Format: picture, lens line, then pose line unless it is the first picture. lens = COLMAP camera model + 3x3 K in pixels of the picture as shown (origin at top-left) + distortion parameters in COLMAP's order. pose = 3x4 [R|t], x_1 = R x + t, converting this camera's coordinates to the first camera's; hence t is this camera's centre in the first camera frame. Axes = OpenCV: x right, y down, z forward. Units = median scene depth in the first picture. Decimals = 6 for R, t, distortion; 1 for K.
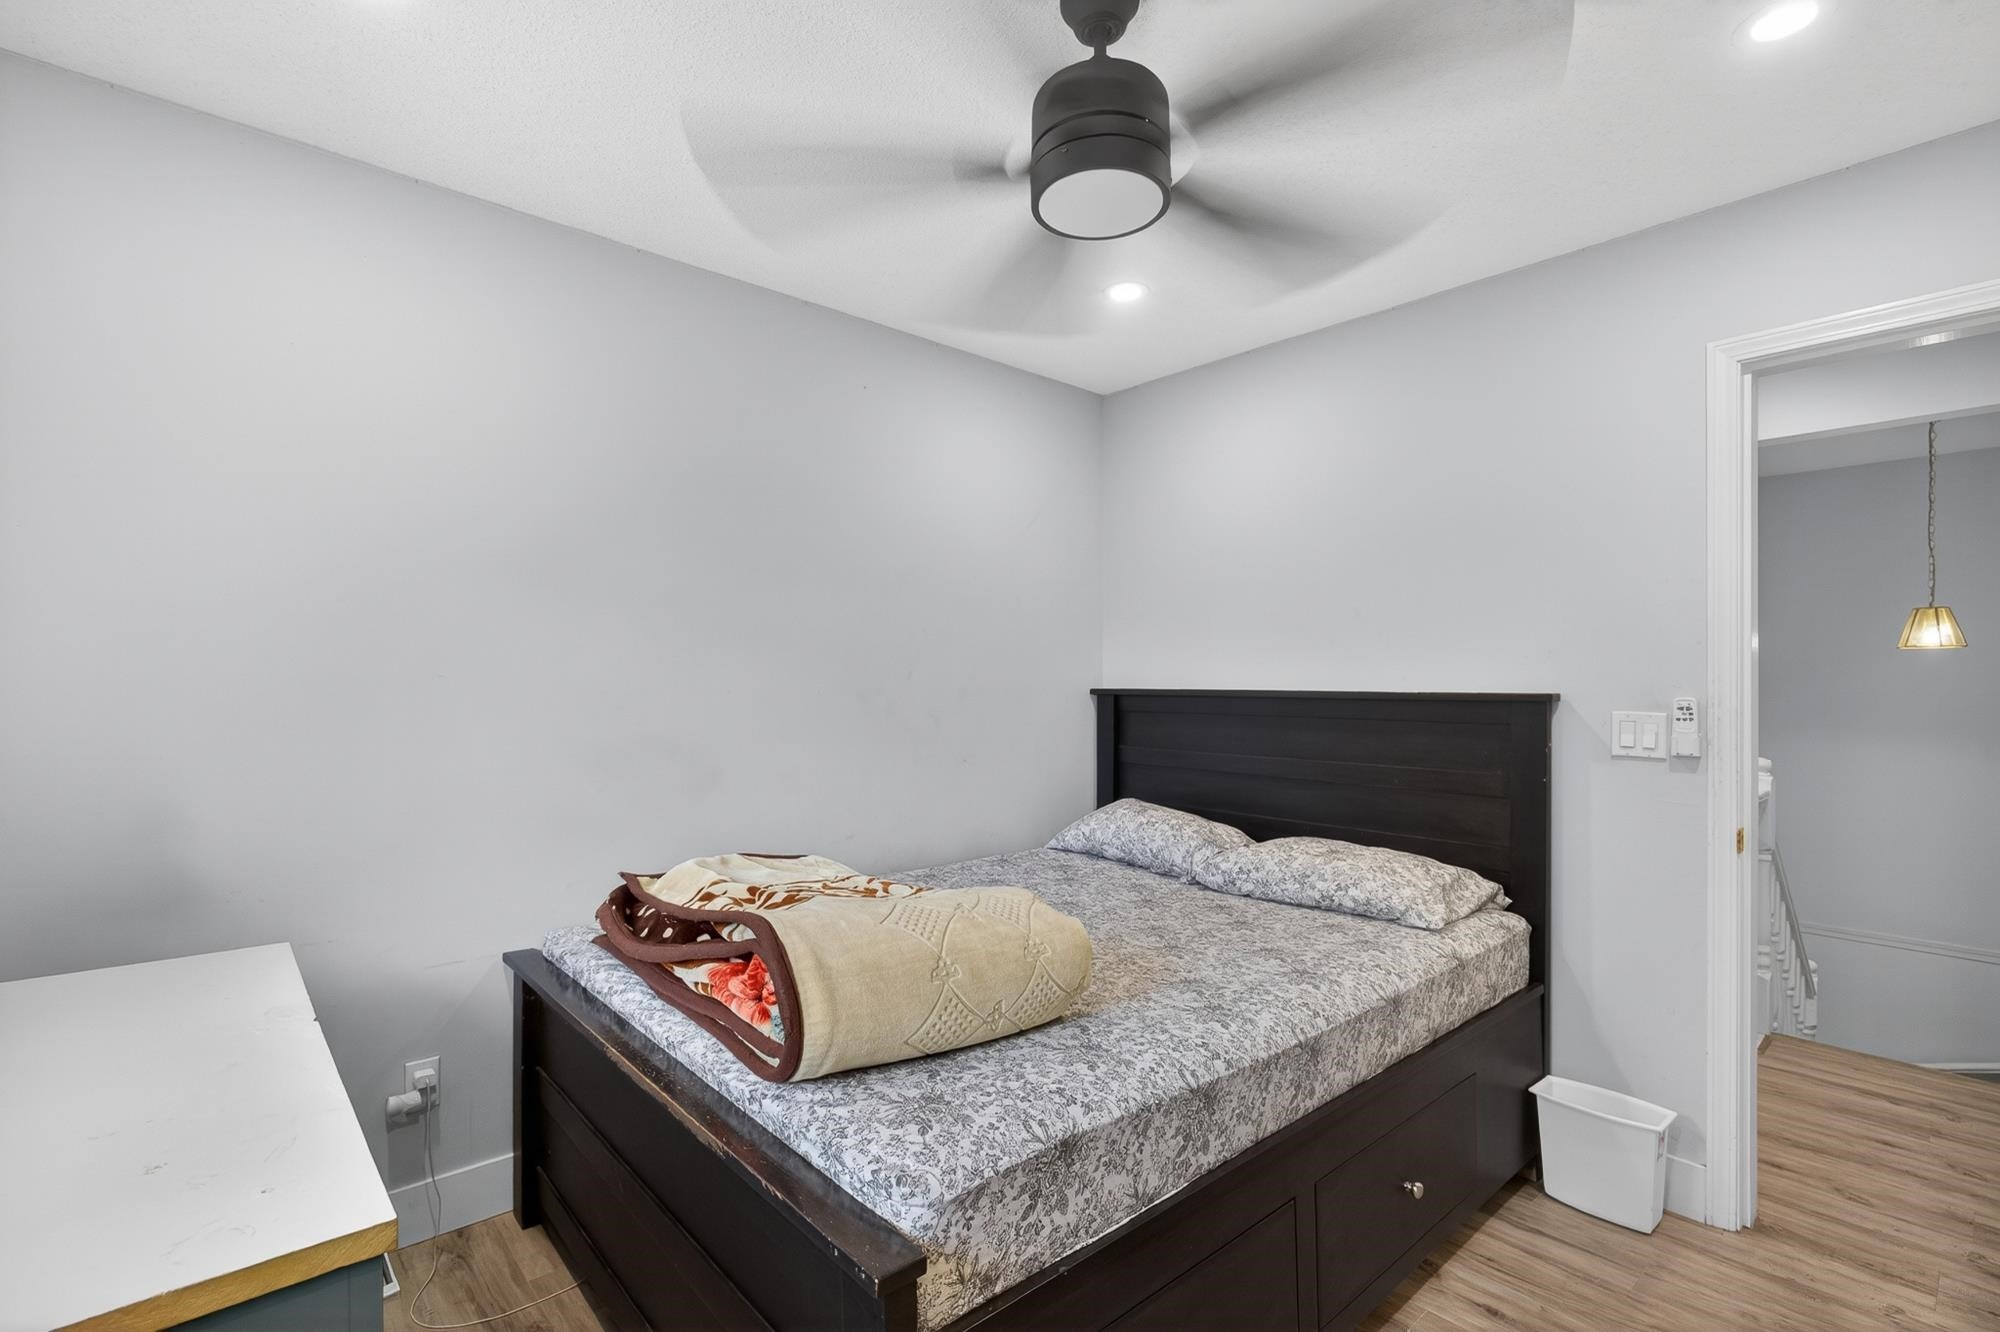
lens RADIAL K [[906.5, 0, 993.4], [0, 906.5, 666.6], [0, 0, 1]] dist [-0.000596, -0.000005]
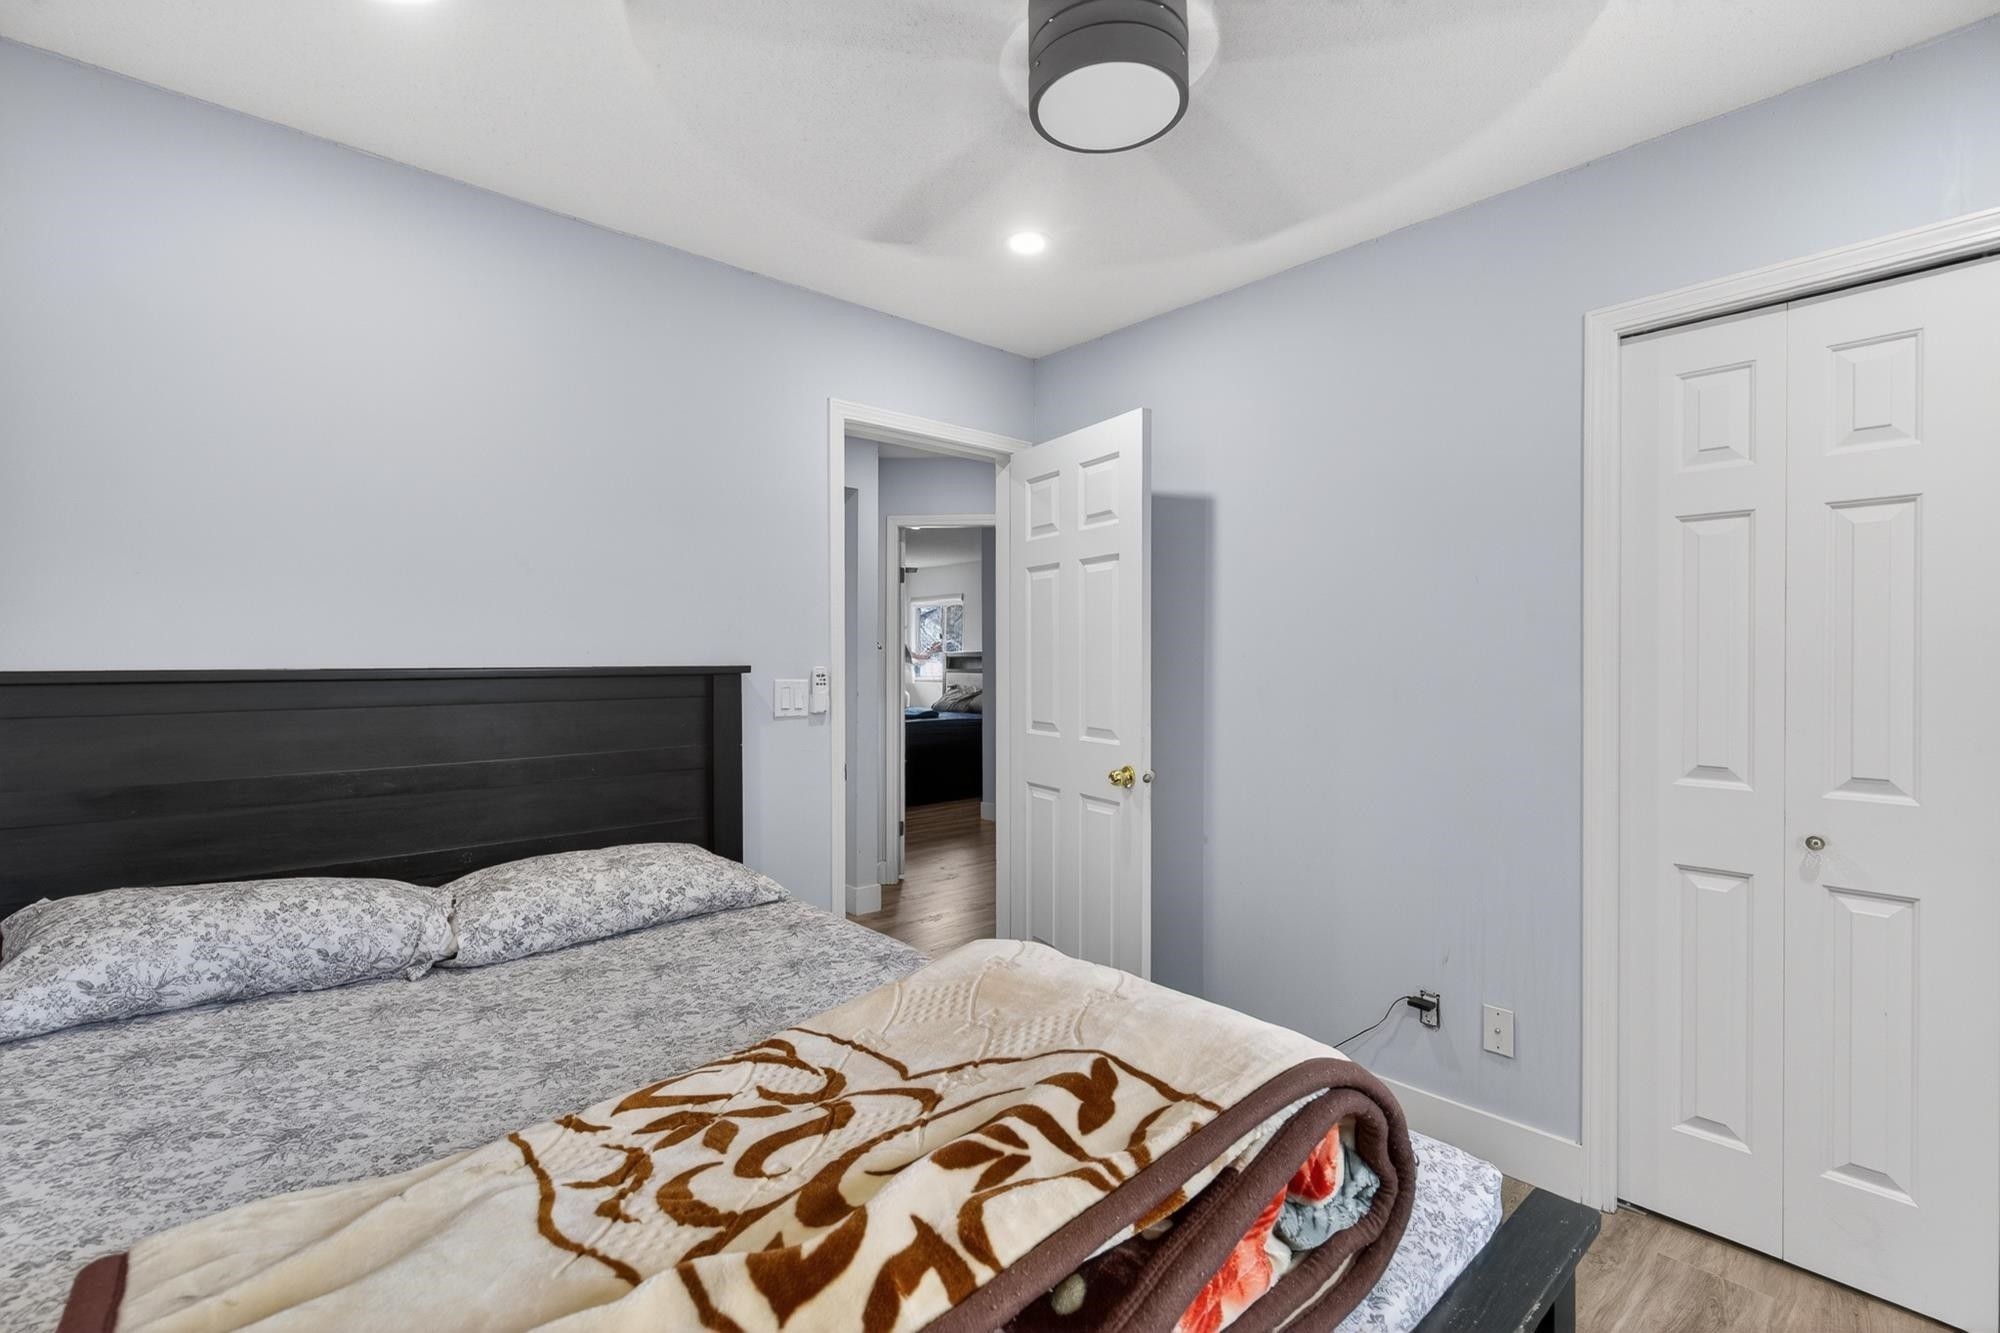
lens RADIAL K [[906.5, 0, 993.4], [0, 906.5, 667.1], [0, 0, 1]] dist [-0.000596, -0.000005]
pose [[-0.027550, -0.009644, 0.999574, -0.478139], [-0.014148, 0.999857, 0.009256, 0.017310], [-0.999520, -0.013887, -0.027682, 0.717820]]
